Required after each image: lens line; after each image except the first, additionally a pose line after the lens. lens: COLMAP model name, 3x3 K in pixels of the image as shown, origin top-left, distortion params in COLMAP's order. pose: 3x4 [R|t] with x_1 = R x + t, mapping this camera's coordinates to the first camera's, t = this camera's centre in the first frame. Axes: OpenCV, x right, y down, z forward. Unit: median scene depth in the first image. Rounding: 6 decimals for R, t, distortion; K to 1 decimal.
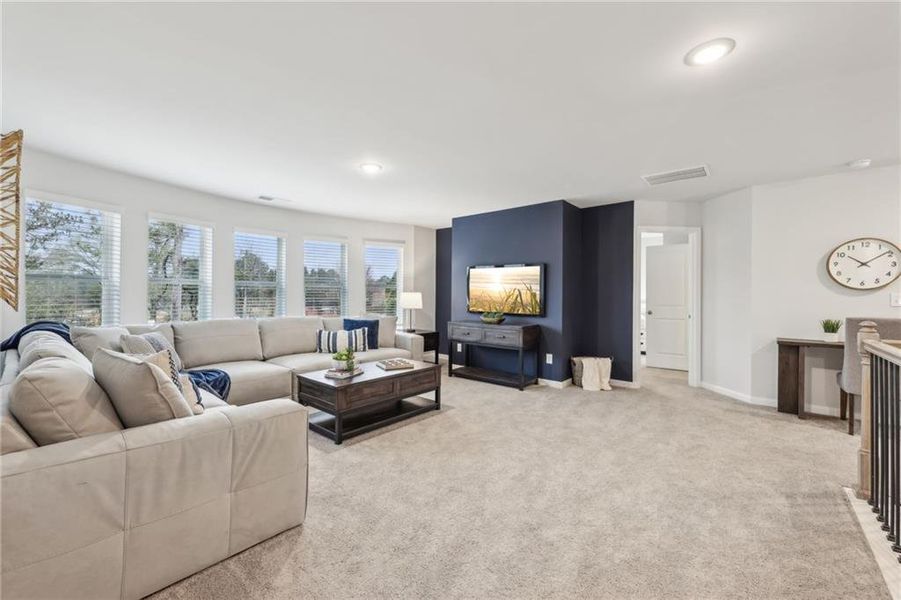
lens RADIAL K [[363.4, 0, 451.8], [0, 363.4, 294.5], [0, 0, 1]] dist [0.000539, 0.000019]
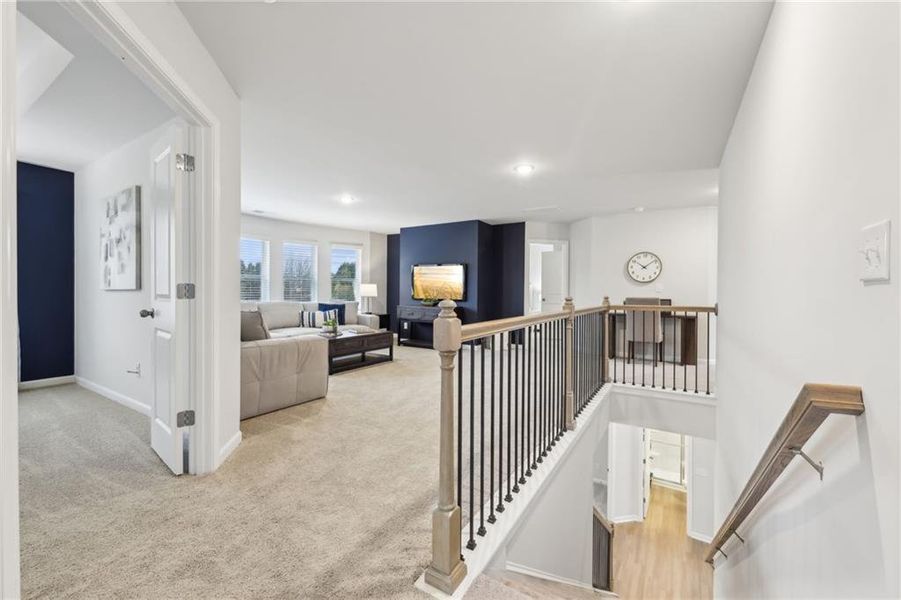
lens RADIAL K [[363.4, 0, 451.8], [0, 363.4, 294.5], [0, 0, 1]] dist [0.000539, 0.000019]
pose [[0.989183, 0.000918, 0.146684, -0.009188], [-0.002470, 0.999943, 0.010401, 0.020929], [-0.146666, -0.010651, 0.989129, -0.407515]]
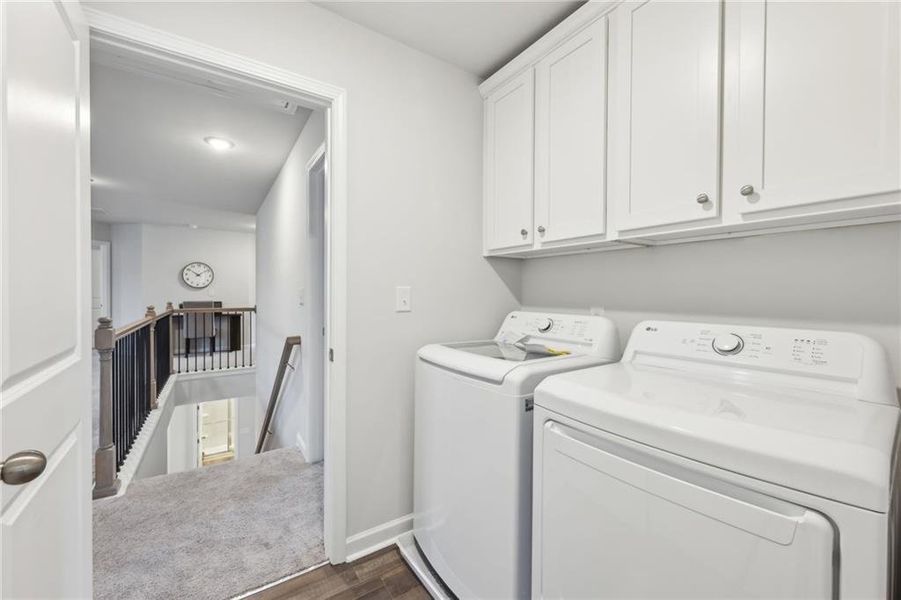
lens RADIAL K [[352.5, 0, 446.3], [0, 352.5, 296.1], [0, 0, 1]] dist [0.001276, 0.000053]
pose [[0.285133, -0.014208, 0.958383, -0.262774], [-0.007501, 0.999826, 0.017054, -0.008043], [-0.958459, -0.012051, 0.284977, -0.648525]]
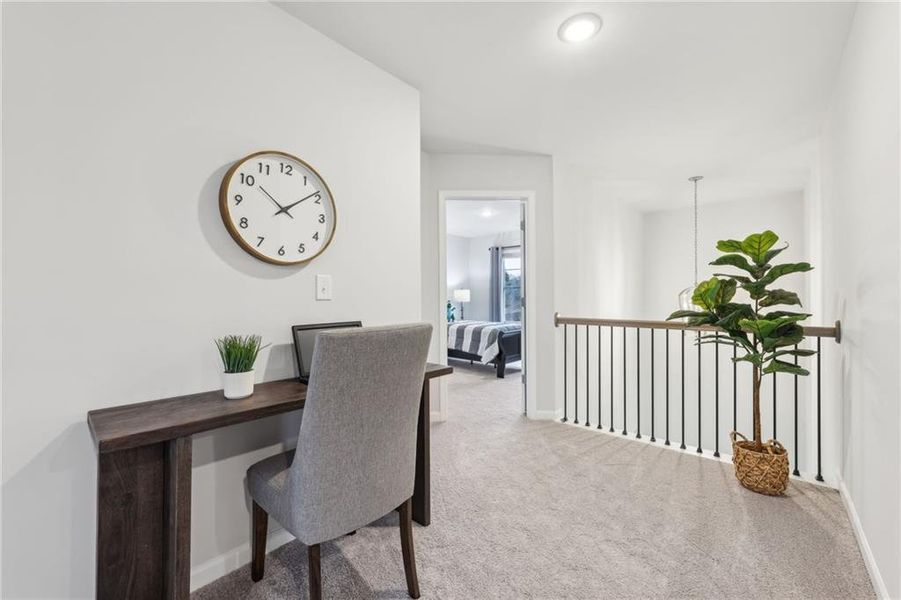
lens RADIAL K [[363.4, 0, 451.8], [0, 363.4, 294.5], [0, 0, 1]] dist [0.000539, 0.000019]
pose [[0.023272, -0.005369, 0.999715, 0.489918], [-0.004106, 0.999977, 0.005466, 0.015781], [-0.999721, -0.004232, 0.023250, 0.564853]]
